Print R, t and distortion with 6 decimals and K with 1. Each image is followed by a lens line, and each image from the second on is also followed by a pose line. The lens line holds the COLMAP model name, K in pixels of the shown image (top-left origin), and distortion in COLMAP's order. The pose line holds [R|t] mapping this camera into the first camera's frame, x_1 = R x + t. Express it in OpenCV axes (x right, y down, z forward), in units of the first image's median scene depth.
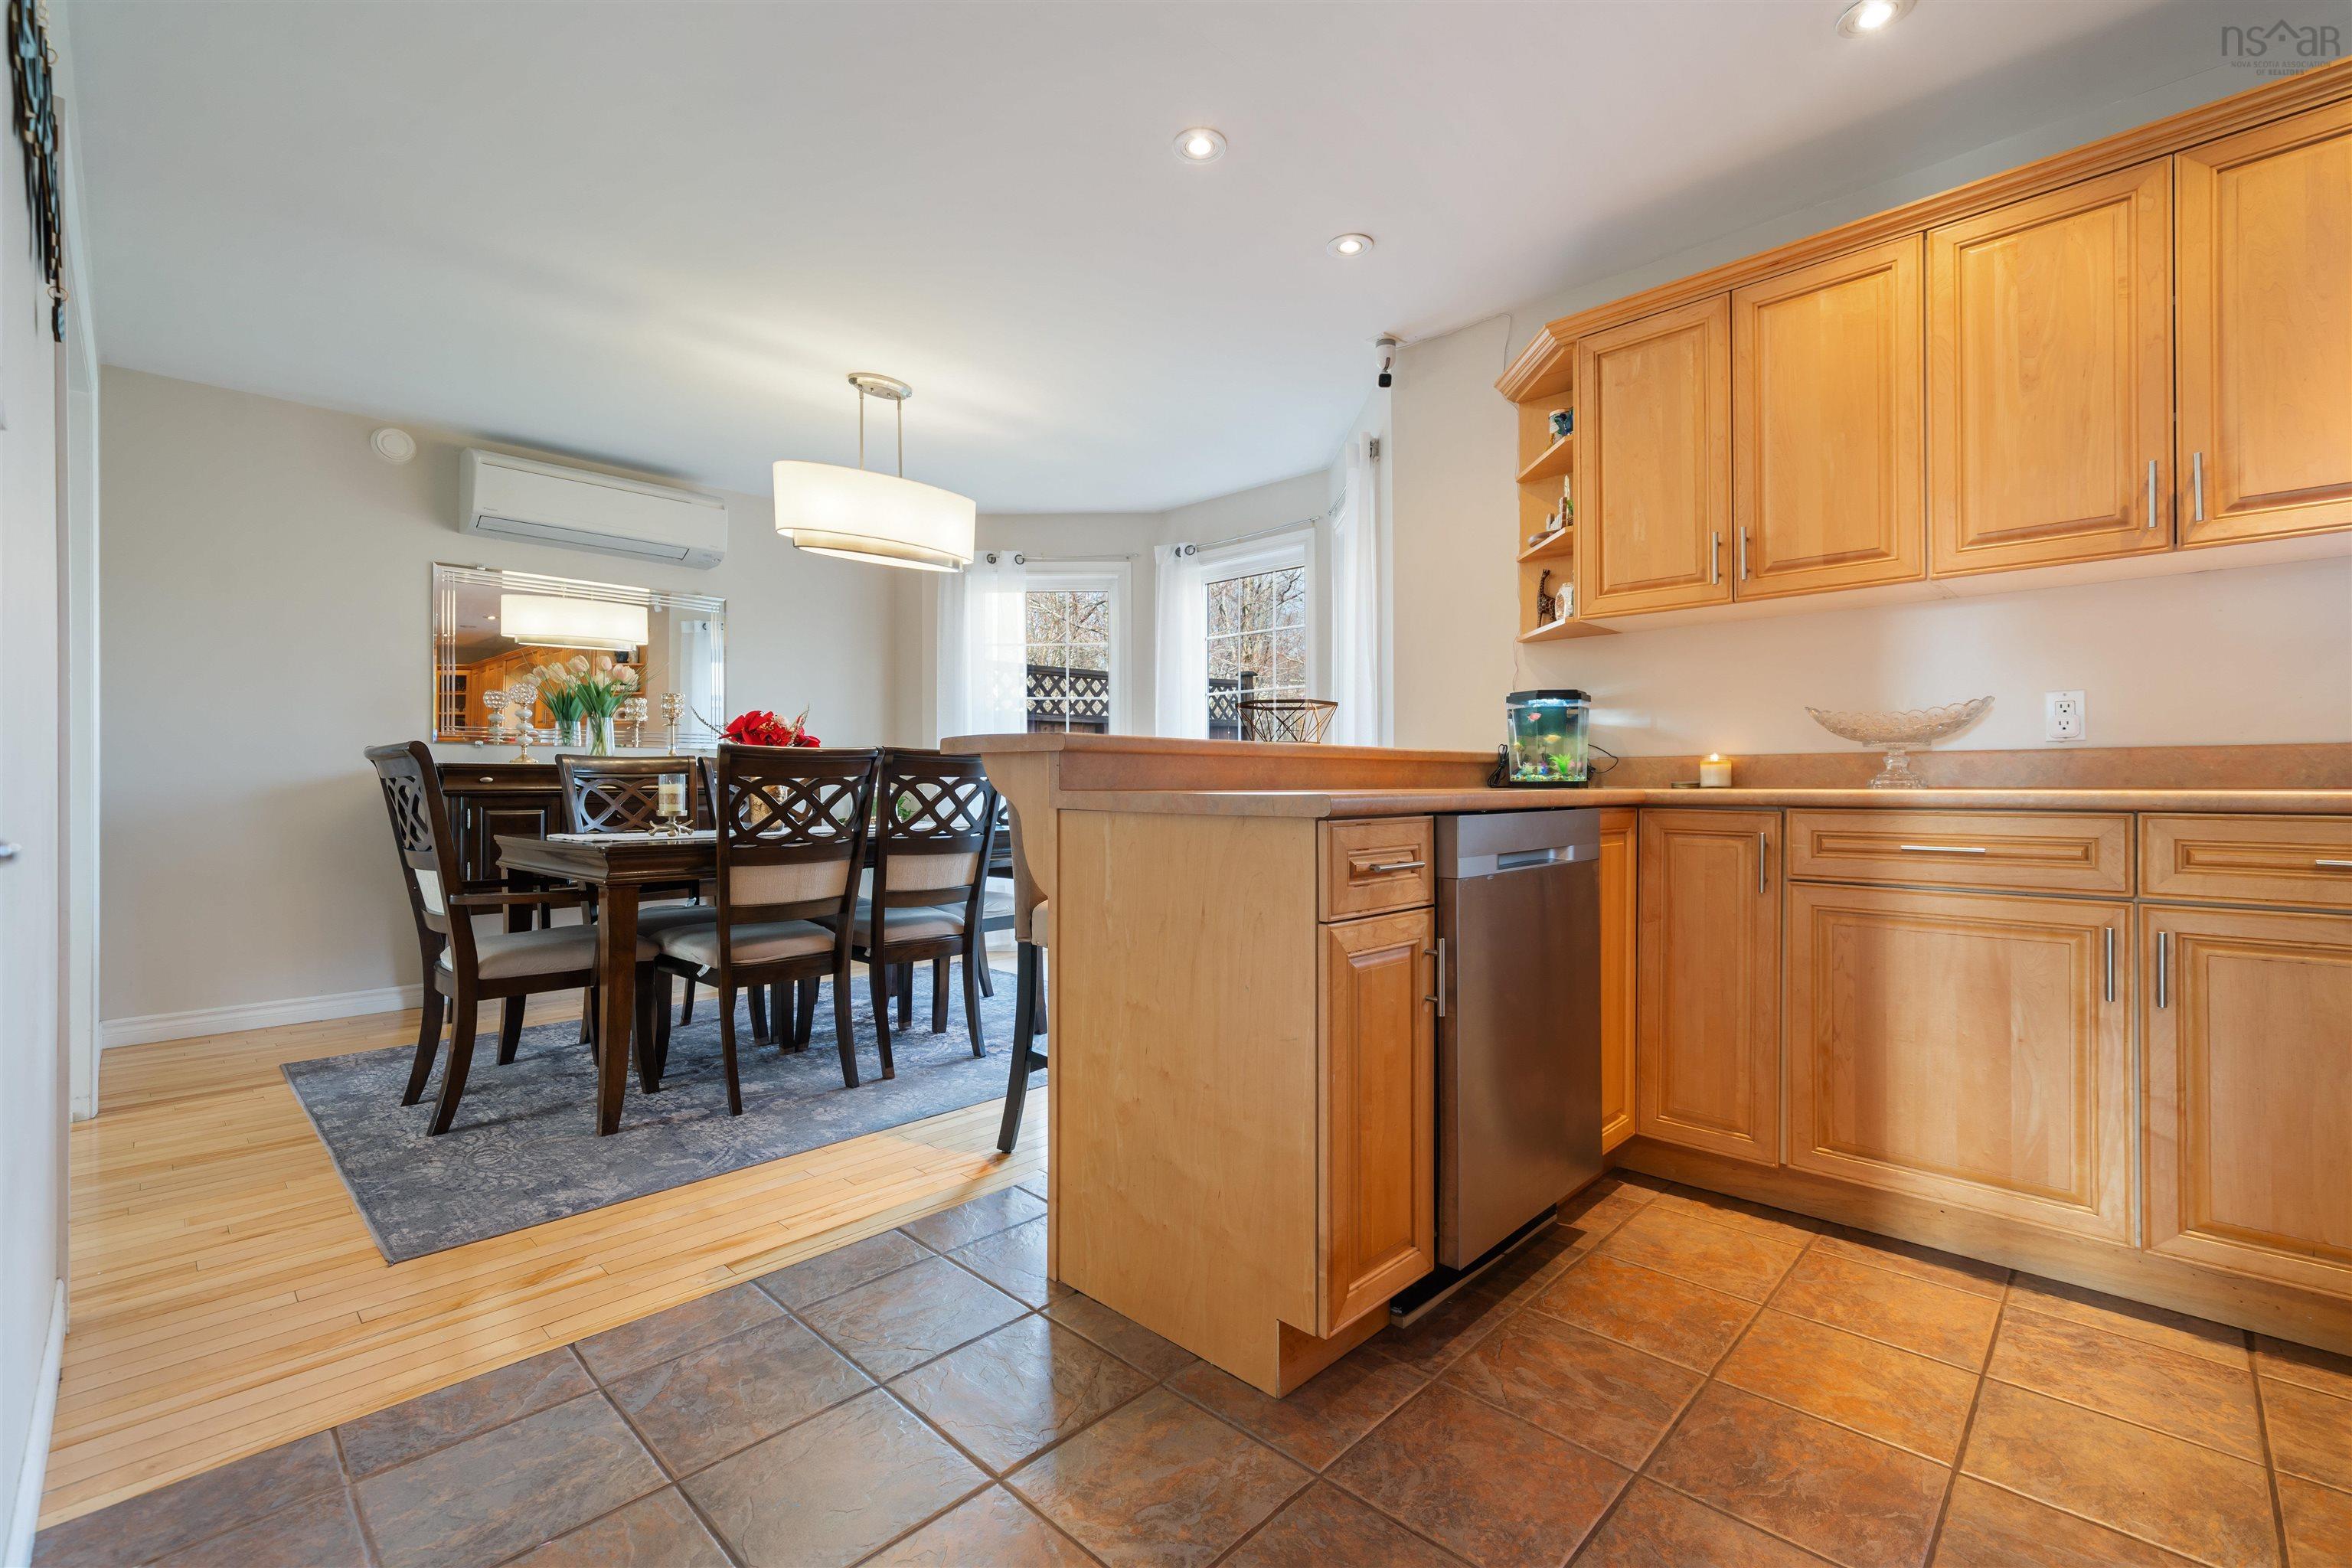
lens RADIAL K [[1012.1, 0, 1179.9], [0, 1012.1, 779.8], [0, 0, 1]] dist [-0.000907, -0.000735]
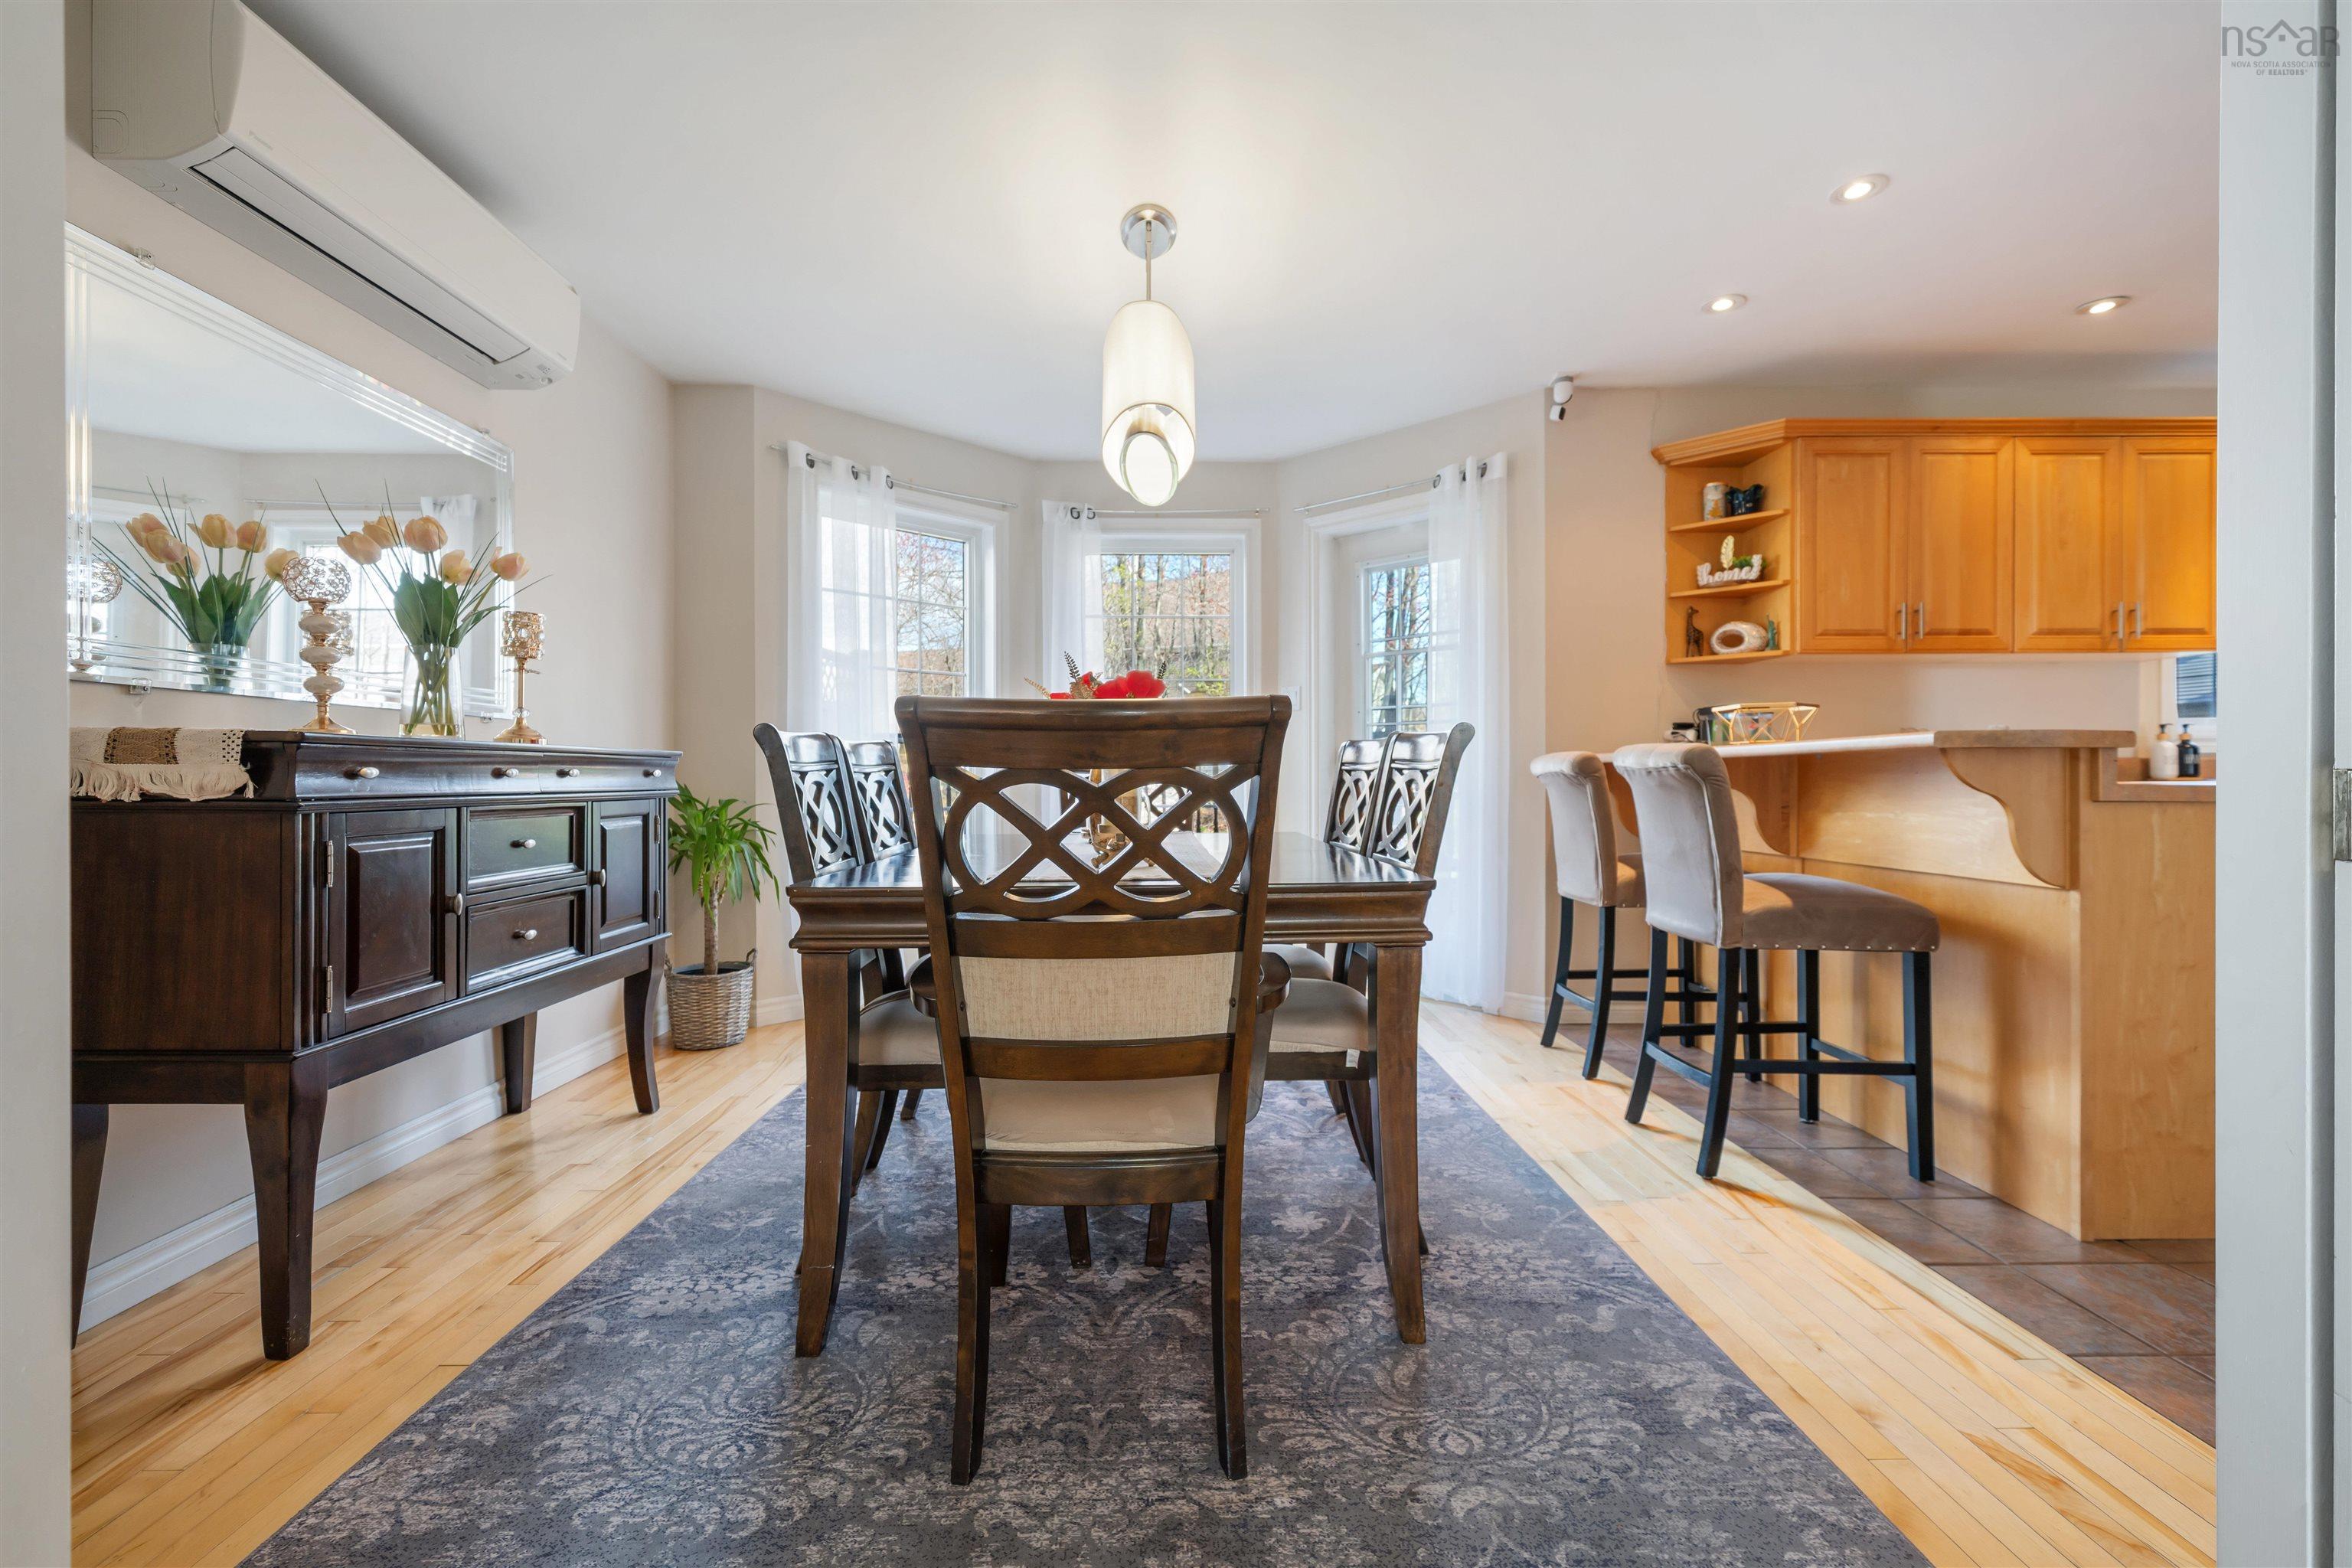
lens RADIAL K [[1012.1, 0, 1171.4], [0, 1012.1, 785.8], [0, 0, 1]] dist [-0.000907, -0.000735]
pose [[0.705615, -0.004080, 0.708584, -1.222117], [-0.000634, 0.999979, 0.006390, 0.004643], [-0.708595, -0.004958, 0.705598, 0.729166]]
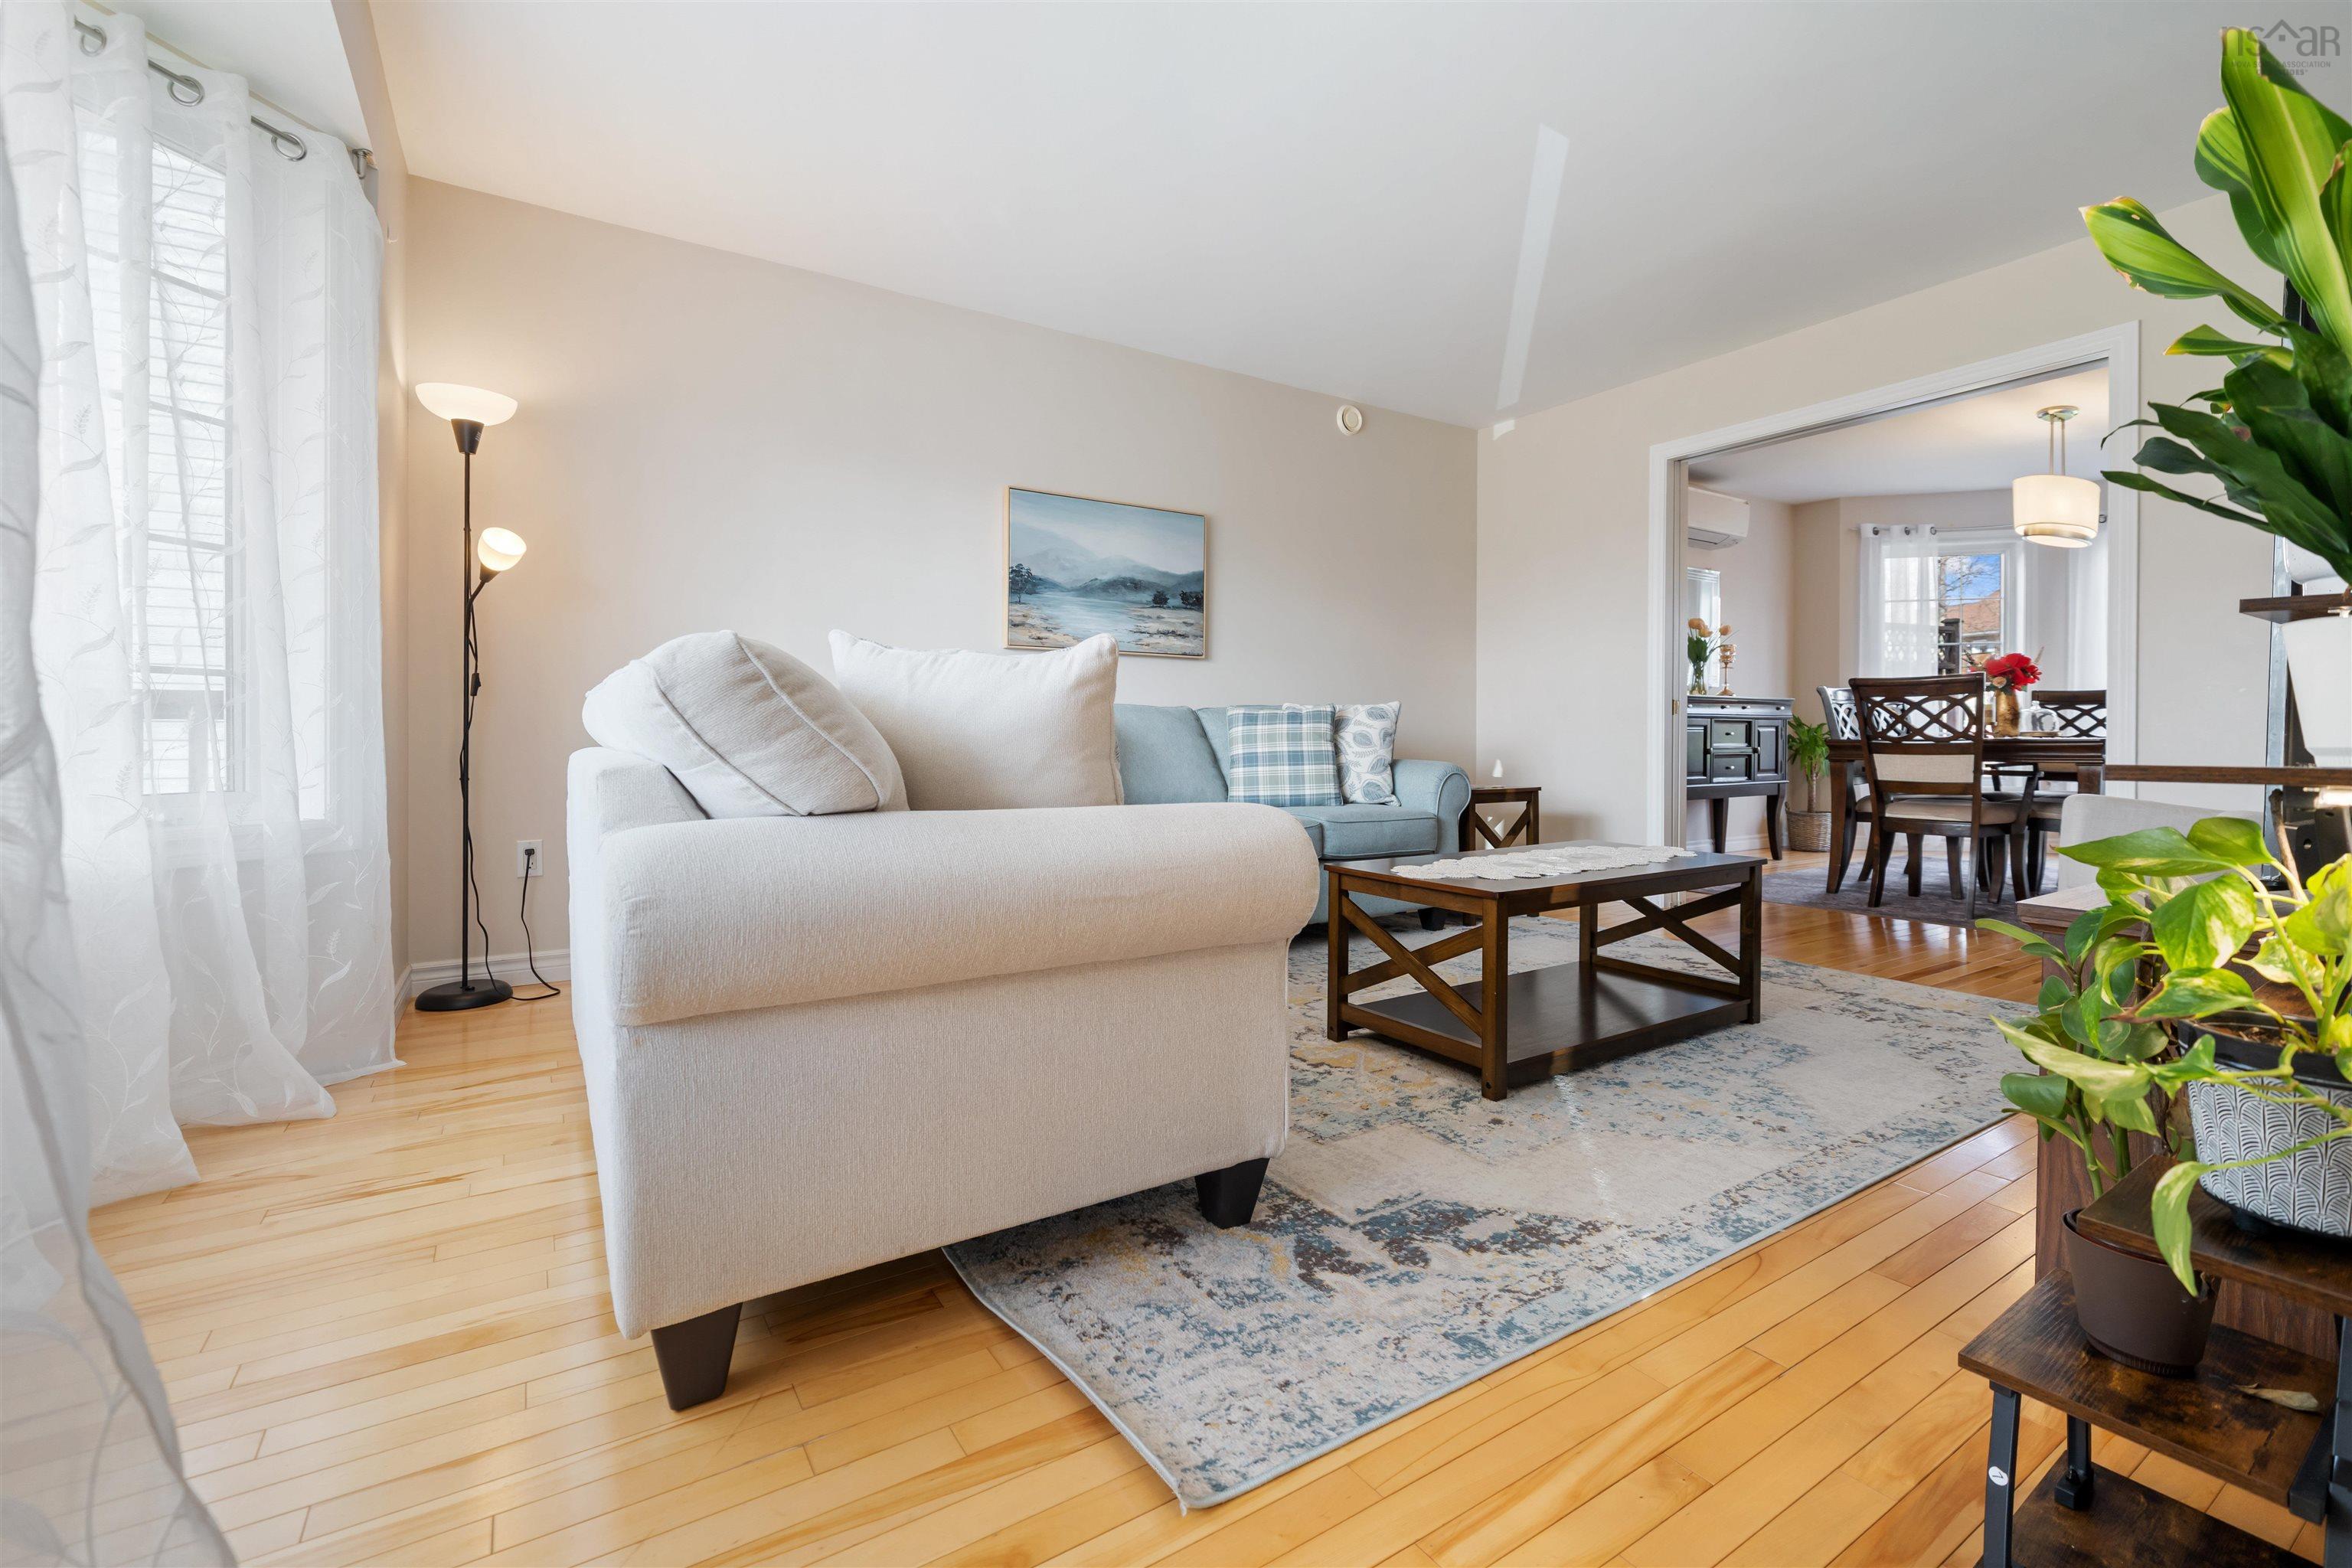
lens RADIAL K [[1012.1, 0, 1174.2], [0, 1012.1, 736.5], [0, 0, 1]] dist [-0.000907, -0.000735]
pose [[0.974344, 0.004338, -0.225024, -1.747240], [-0.004116, 0.999990, 0.001454, 0.071709], [0.225028, -0.000491, 0.974352, -0.900477]]
